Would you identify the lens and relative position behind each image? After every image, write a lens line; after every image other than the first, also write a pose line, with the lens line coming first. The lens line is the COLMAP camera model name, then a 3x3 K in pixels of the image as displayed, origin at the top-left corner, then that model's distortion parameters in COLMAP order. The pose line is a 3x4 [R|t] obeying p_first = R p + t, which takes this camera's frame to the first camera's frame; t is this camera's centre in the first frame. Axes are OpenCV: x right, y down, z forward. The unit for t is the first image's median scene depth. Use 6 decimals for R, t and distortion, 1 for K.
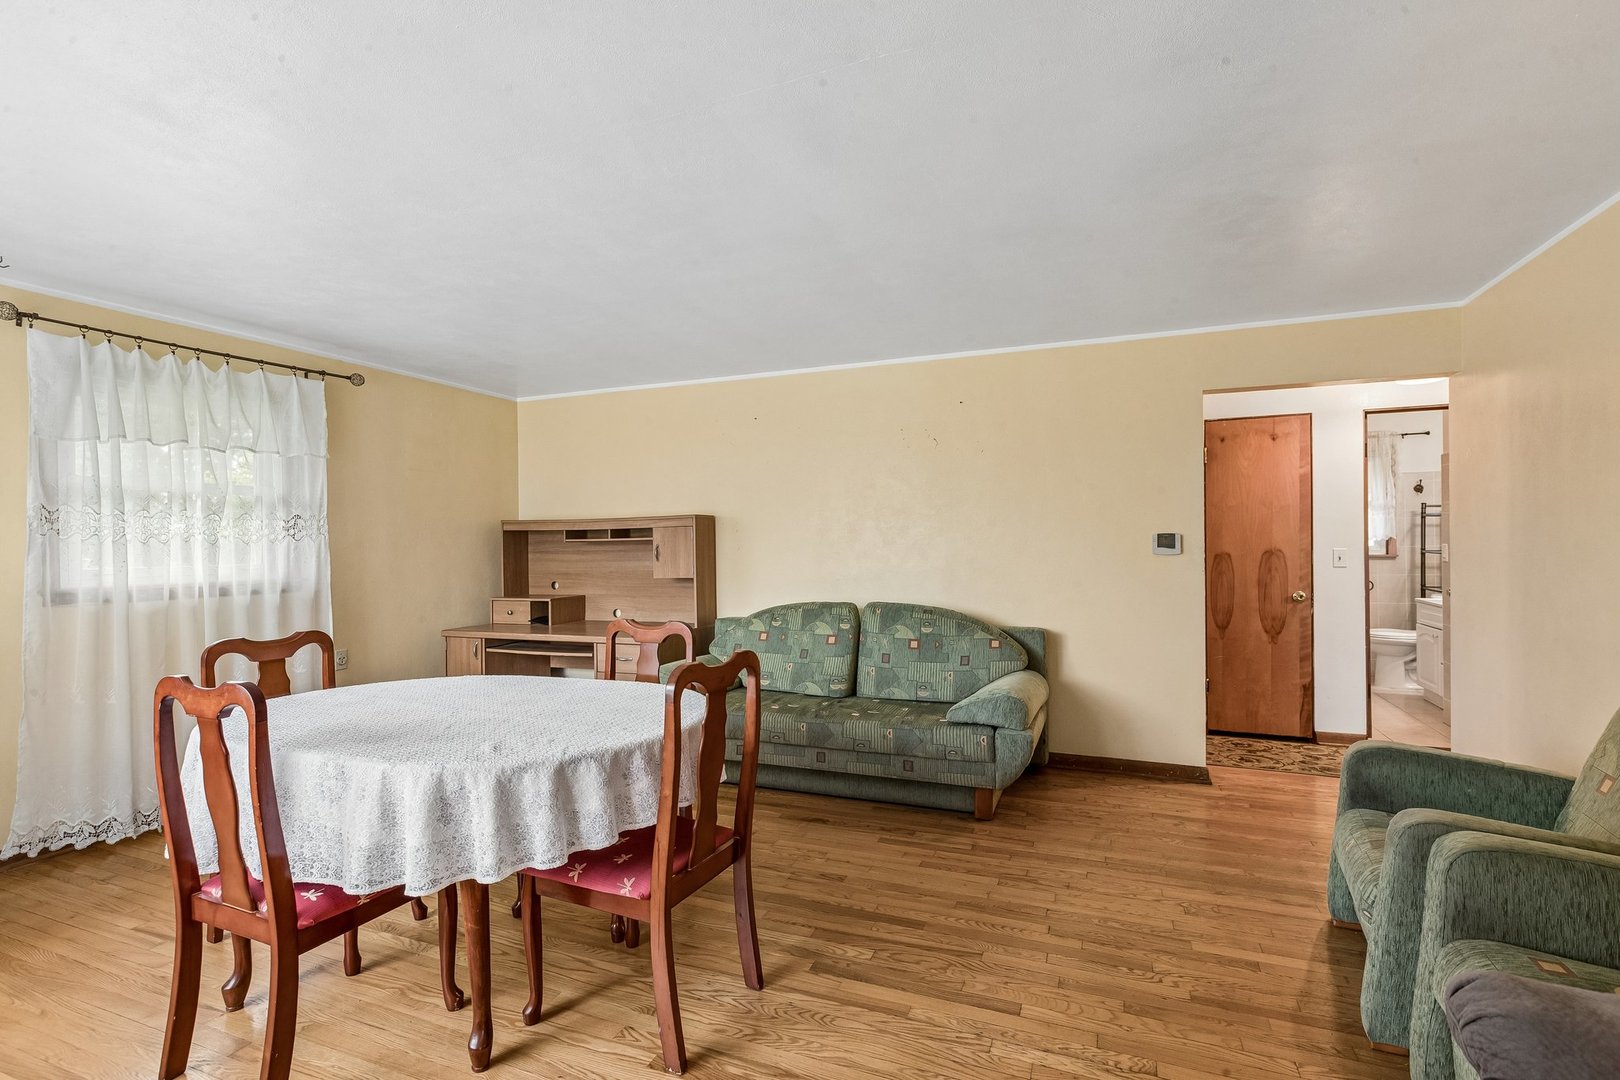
lens RADIAL K [[732.8, 0, 798.9], [0, 732.8, 543.8], [0, 0, 1]] dist [0.011422, -0.005973]
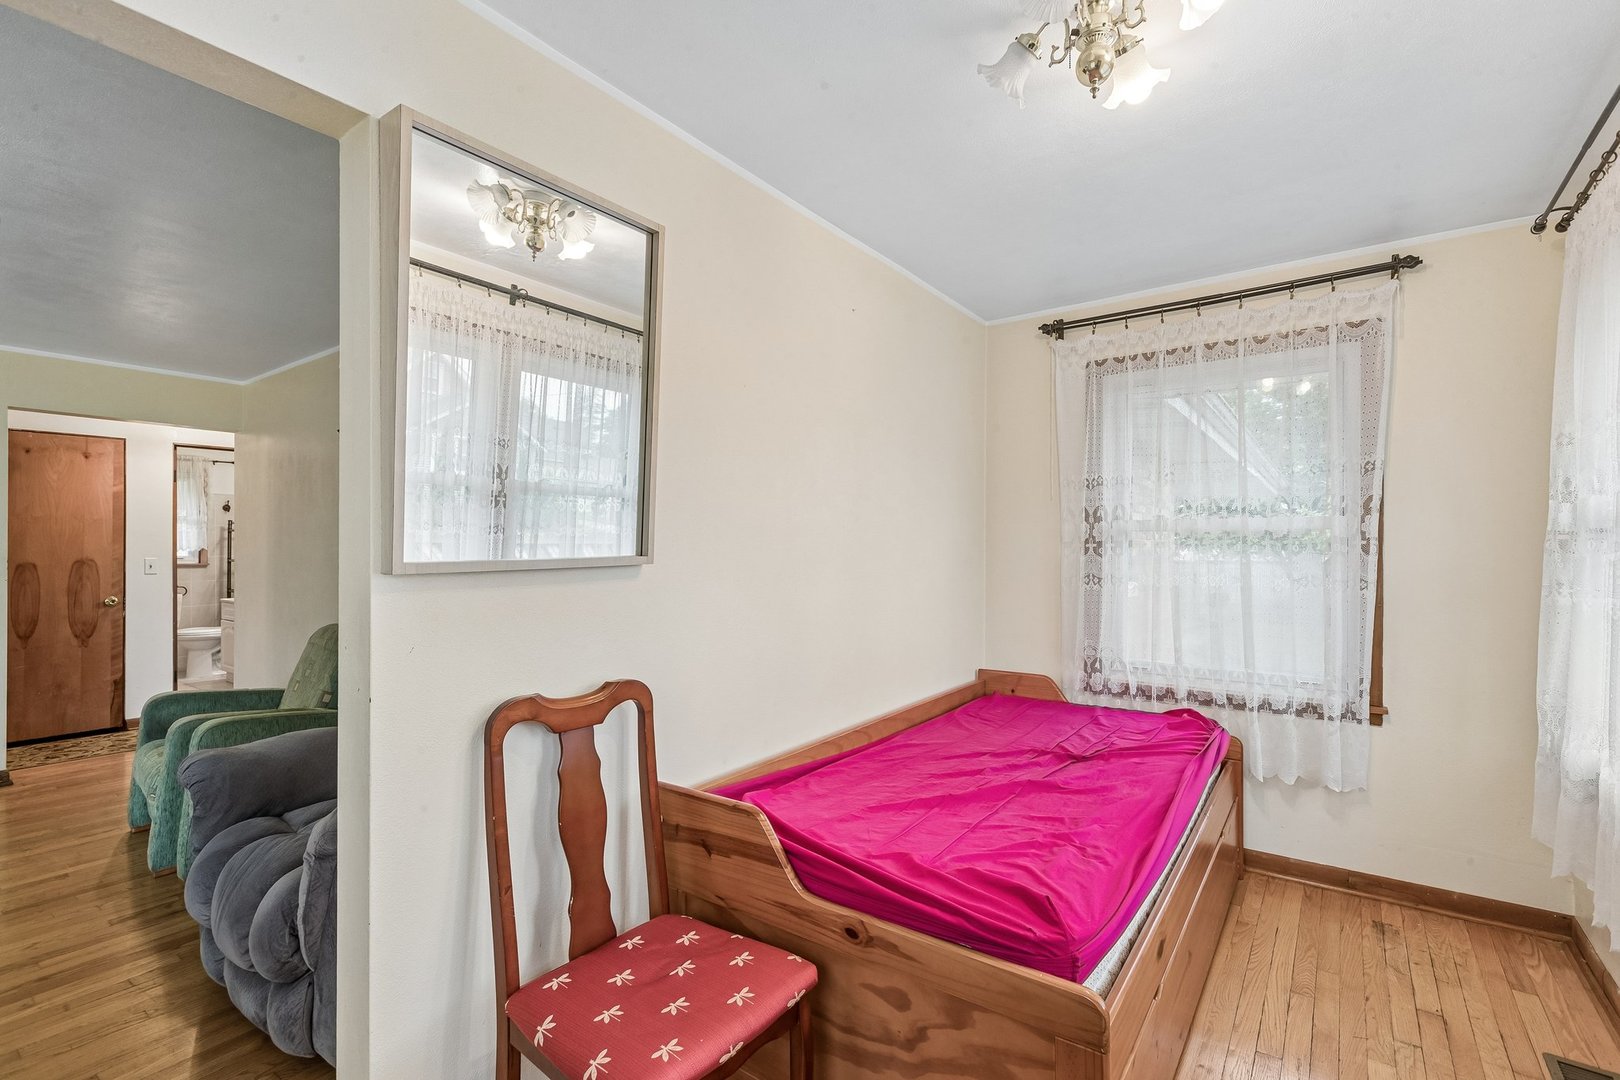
lens RADIAL K [[732.8, 0, 798.9], [0, 732.8, 543.8], [0, 0, 1]] dist [0.011422, -0.005973]
pose [[0.226027, 0.013463, 0.974028, -0.171426], [-0.000199, 0.999905, -0.013774, -0.000441], [-0.974121, 0.002919, 0.226009, -0.264994]]
